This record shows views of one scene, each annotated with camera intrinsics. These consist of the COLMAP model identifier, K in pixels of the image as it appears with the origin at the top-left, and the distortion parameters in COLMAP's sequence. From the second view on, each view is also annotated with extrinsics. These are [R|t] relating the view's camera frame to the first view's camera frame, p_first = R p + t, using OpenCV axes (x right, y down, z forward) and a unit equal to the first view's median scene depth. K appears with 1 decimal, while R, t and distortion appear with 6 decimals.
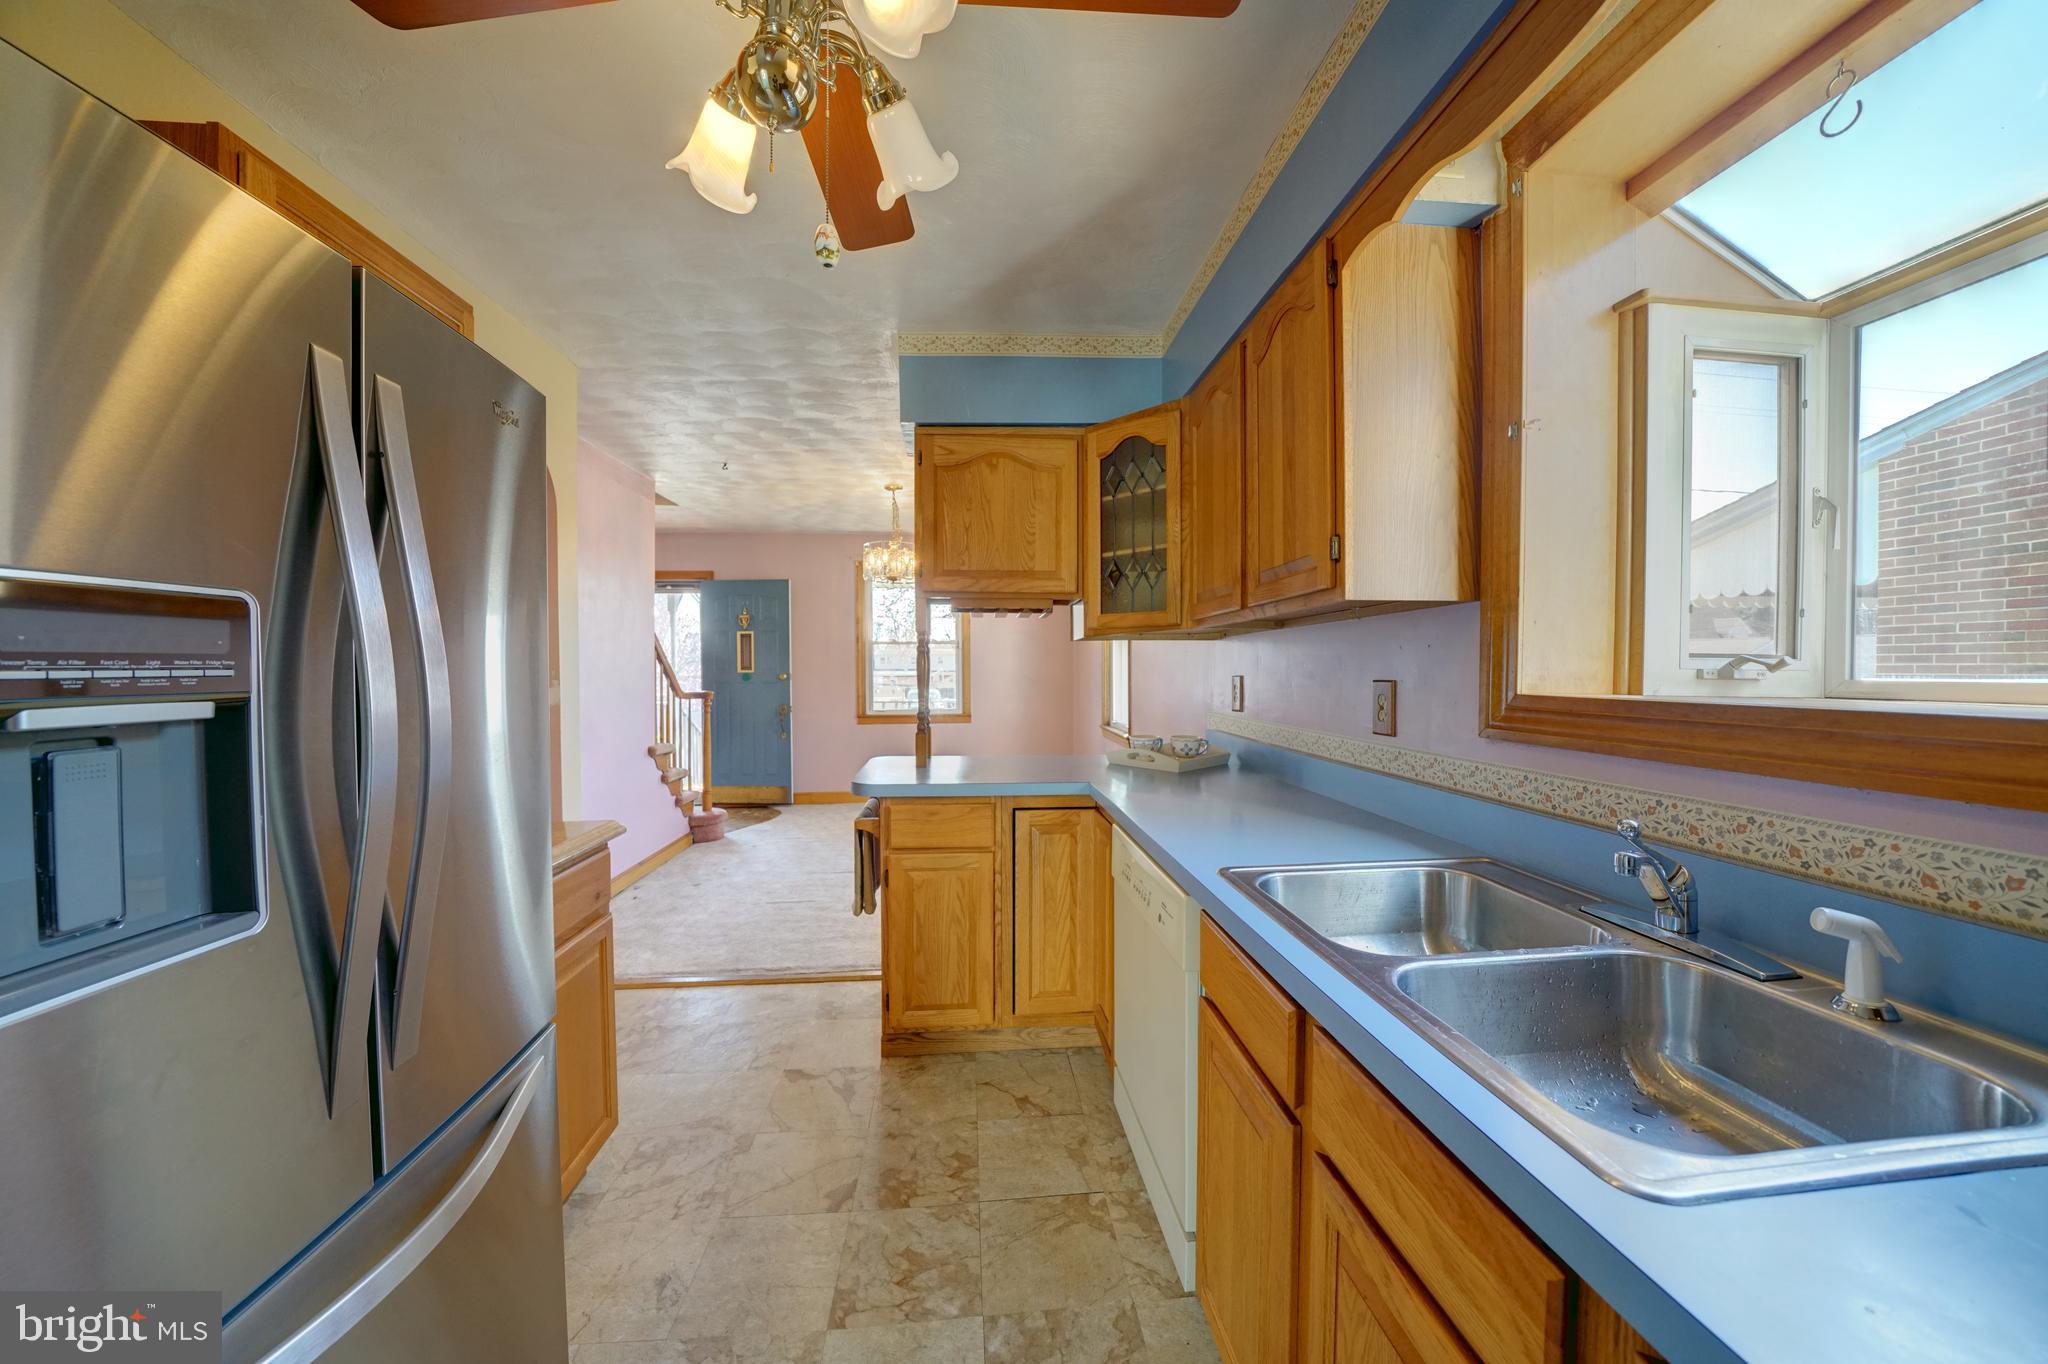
lens RADIAL K [[708.1, 0, 1025.2], [0, 708.1, 679.9], [0, 0, 1]] dist [-0.024118, 0.001976]
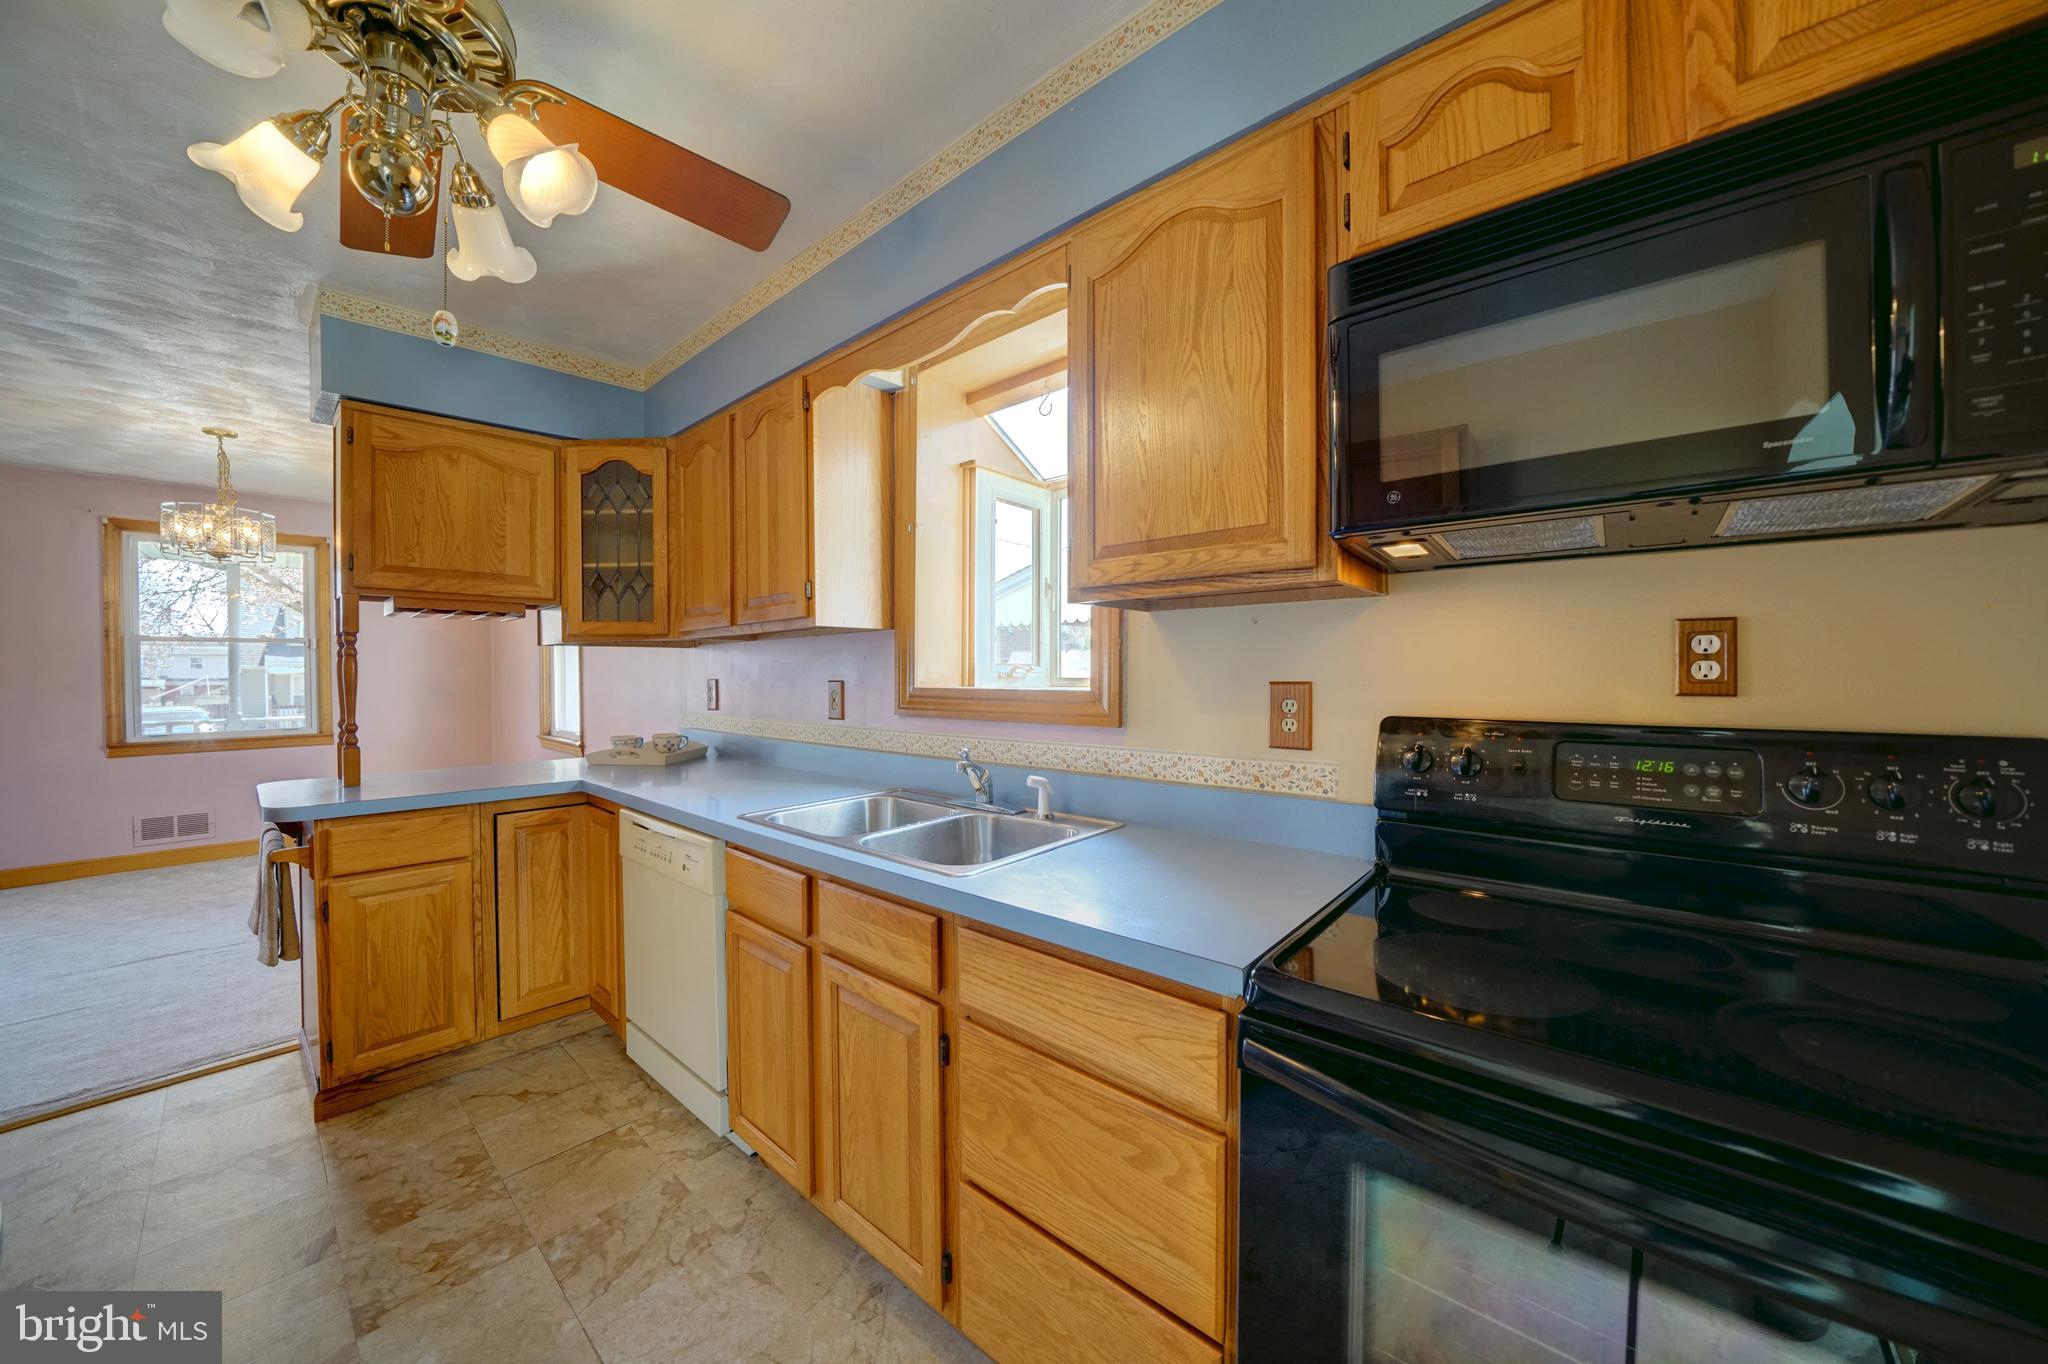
lens RADIAL K [[708.1, 0, 1022.3], [0, 708.1, 680.7], [0, 0, 1]] dist [-0.024118, 0.001976]
pose [[0.723213, -0.010036, 0.690552, -0.159742], [0.014247, 0.999898, -0.000388, 0.005352], [-0.690478, 0.010119, 0.723283, -0.229623]]
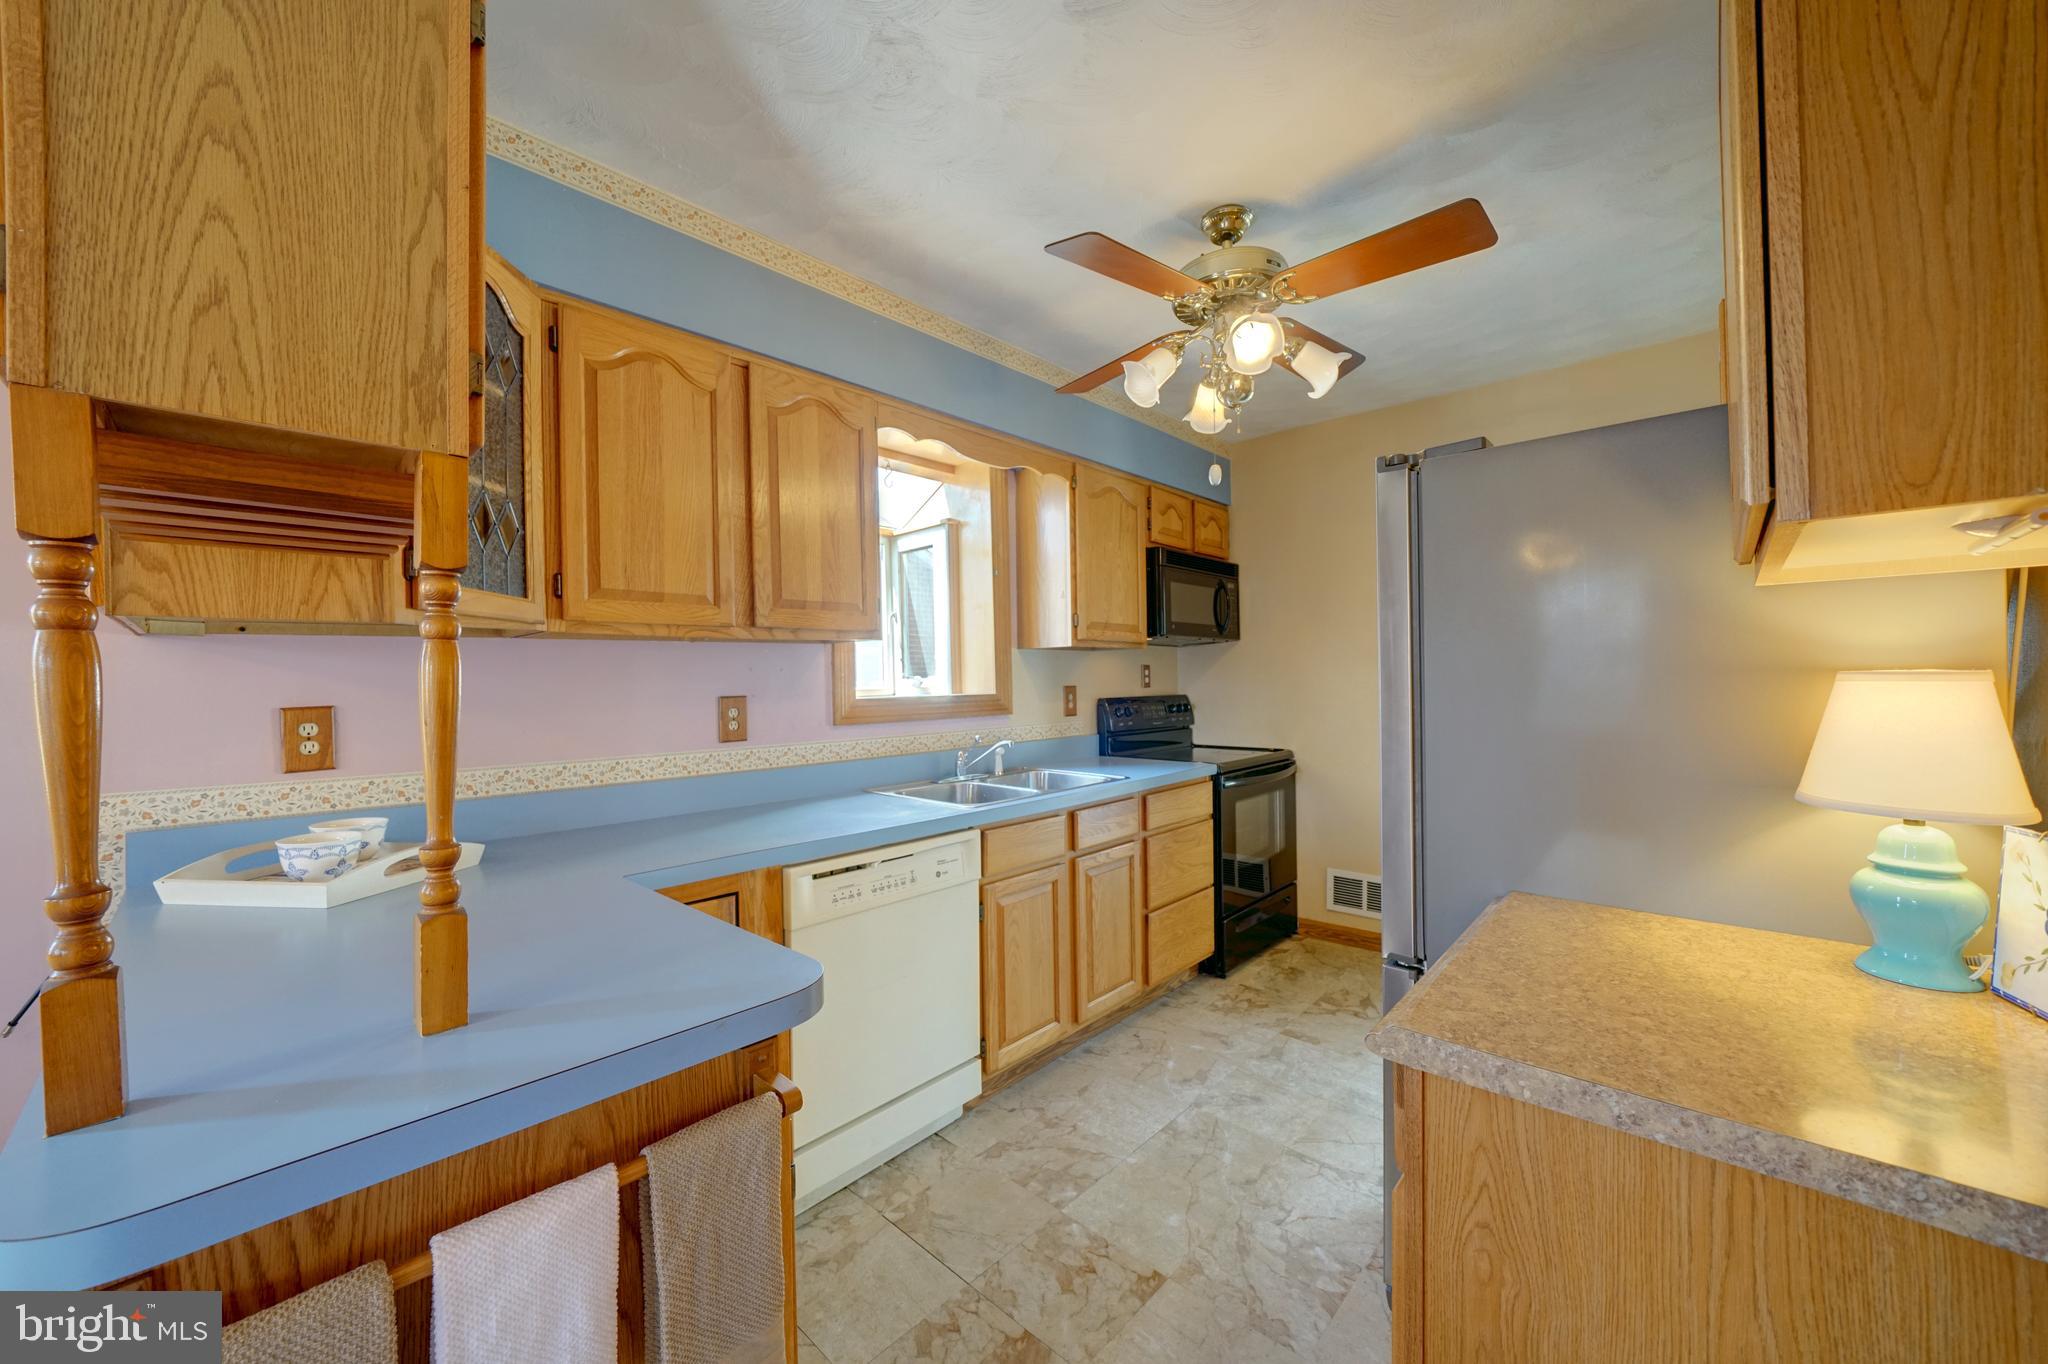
lens RADIAL K [[758.7, 0, 1025.0], [0, 758.7, 678.4], [0, 0, 1]] dist [-0.012622, 0.001339]
pose [[-0.670480, 0.010399, 0.741854, -0.635186], [0.025165, 0.999645, 0.008732, -0.022610], [-0.741500, 0.024524, -0.670504, 1.198975]]
